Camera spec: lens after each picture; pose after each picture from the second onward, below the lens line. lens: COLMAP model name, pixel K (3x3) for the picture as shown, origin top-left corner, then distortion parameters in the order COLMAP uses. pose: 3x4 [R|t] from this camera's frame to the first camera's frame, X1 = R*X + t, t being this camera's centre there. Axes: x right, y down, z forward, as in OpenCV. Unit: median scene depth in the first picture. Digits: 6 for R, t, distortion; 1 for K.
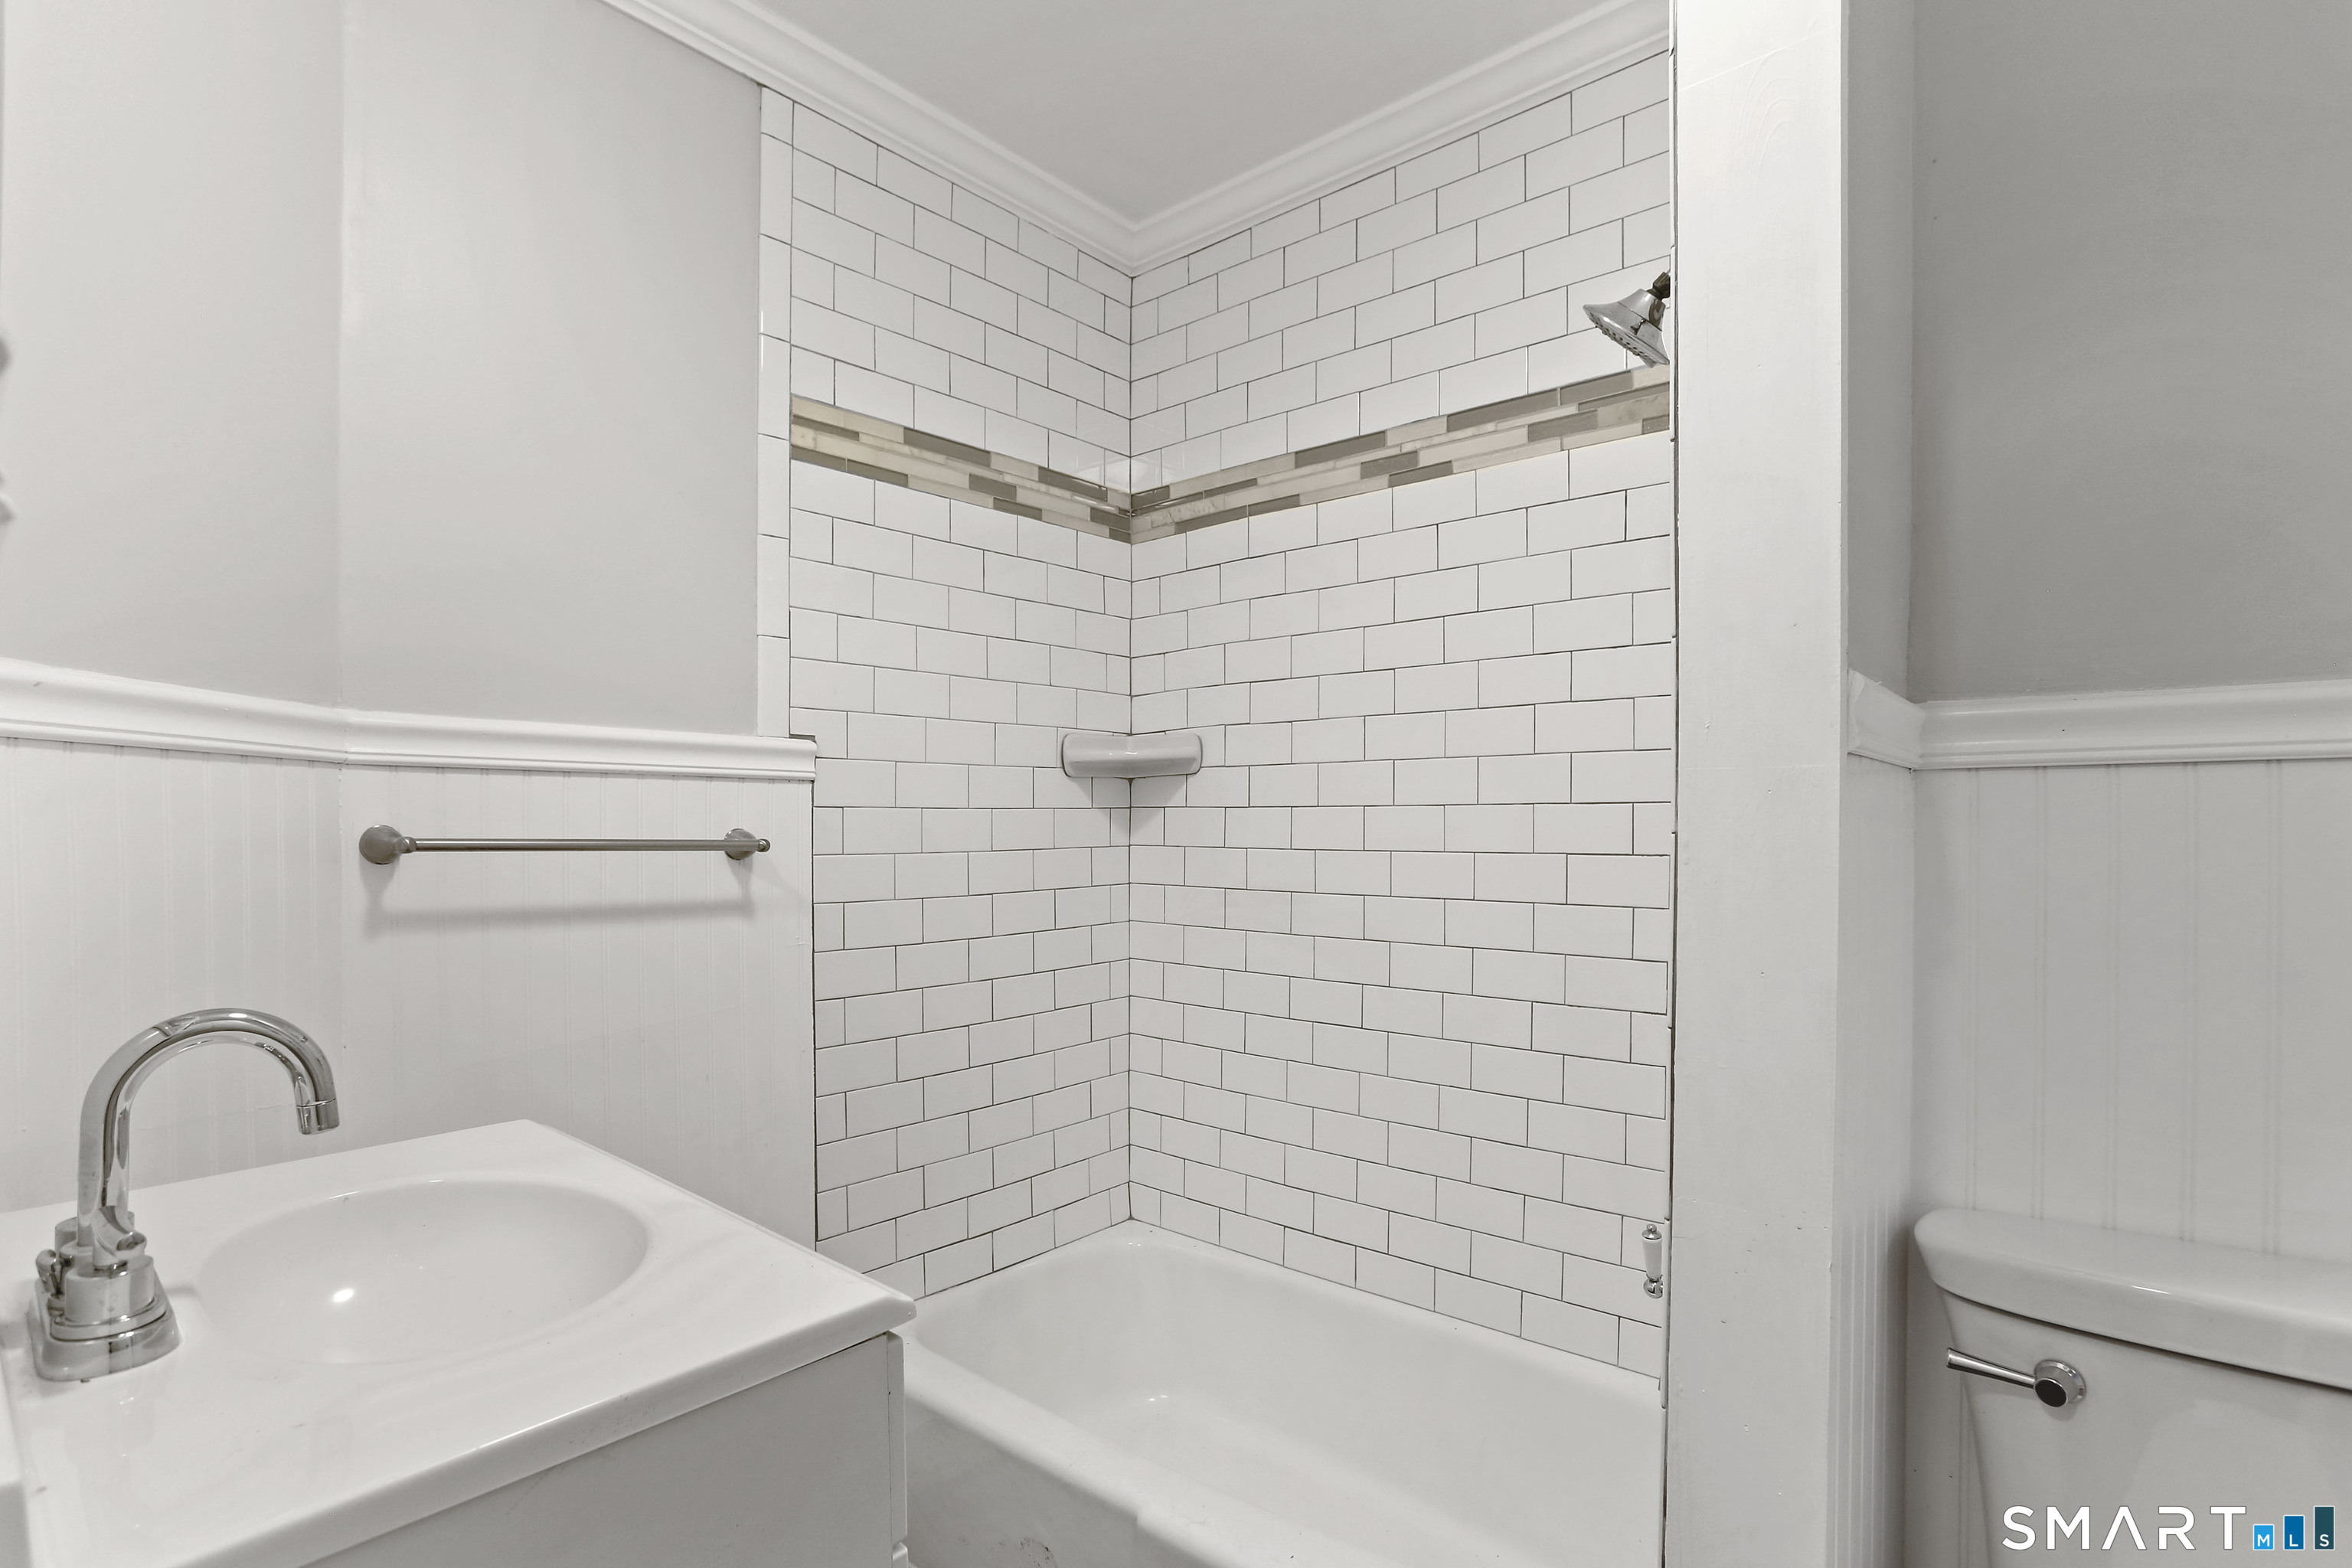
lens RADIAL K [[1146.4, 0, 1187.2], [0, 1146.4, 813.6], [0, 0, 1]] dist [-0.074077, 0.036127]
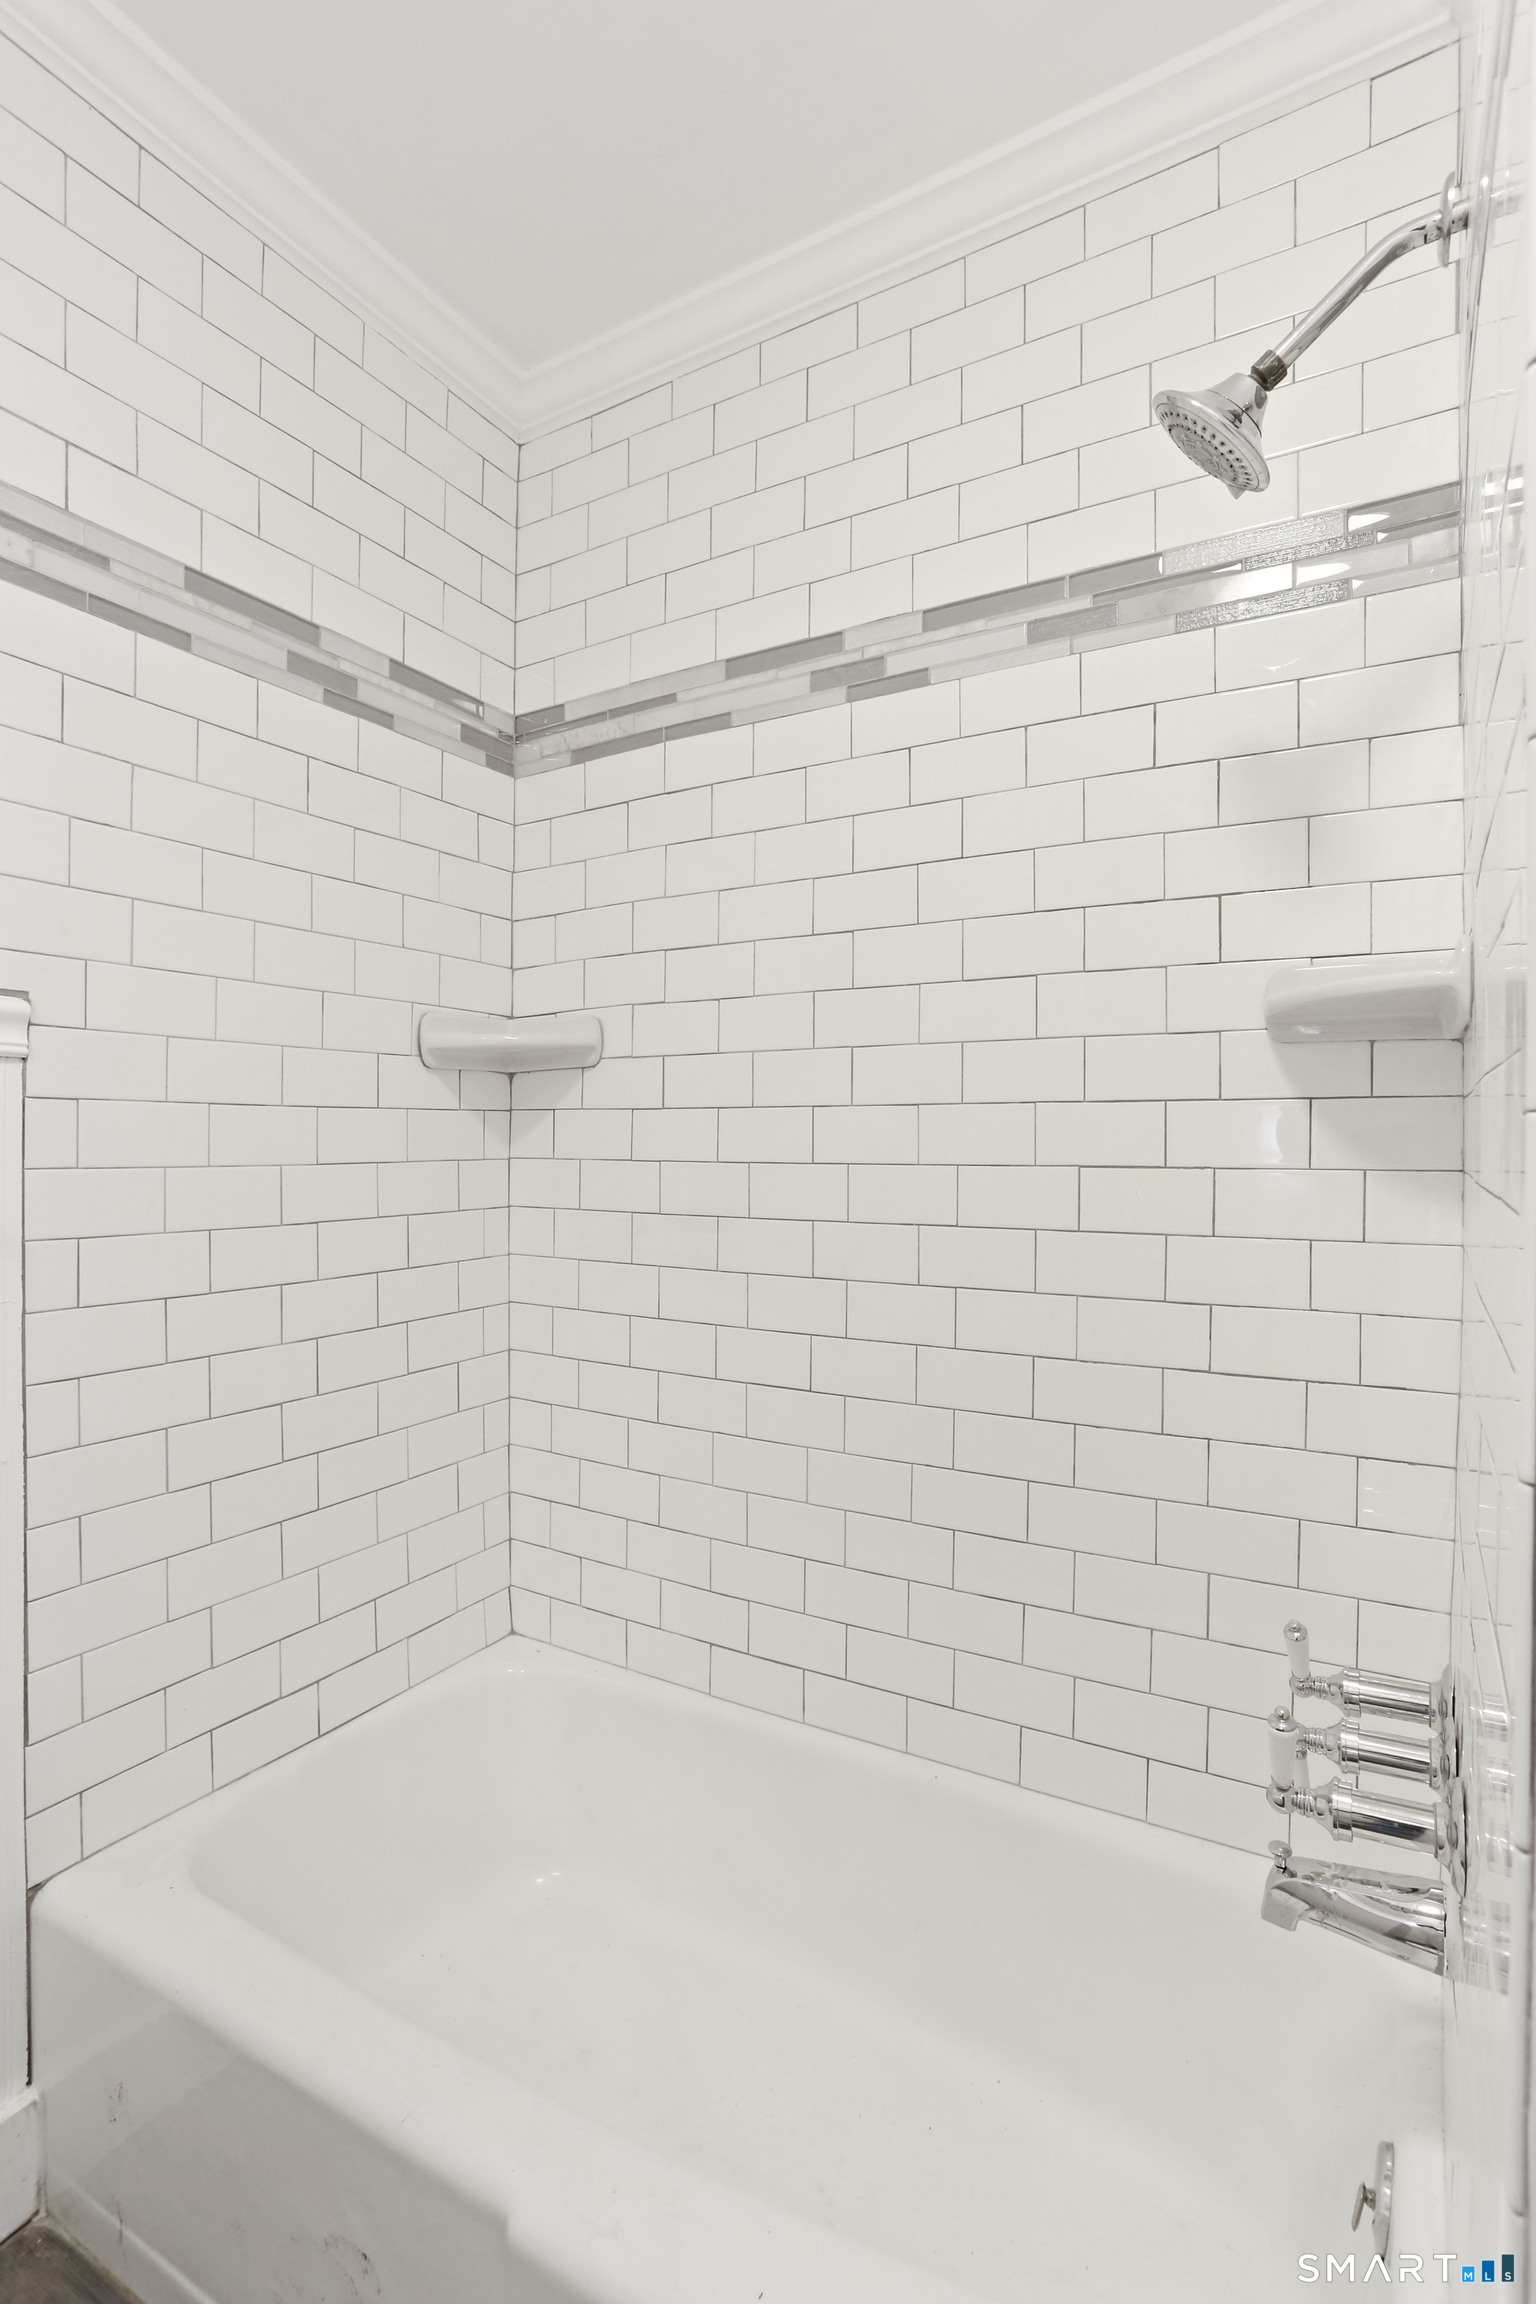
lens RADIAL K [[1123.0, 0, 780.0], [0, 1123.0, 1144.2], [0, 0, 1]] dist [-0.074077, 0.036127]
pose [[0.984814, 0.002657, 0.173593, -0.000716], [-0.004265, 0.999951, 0.008892, 0.012092], [-0.173561, -0.009497, 0.984777, 0.243117]]
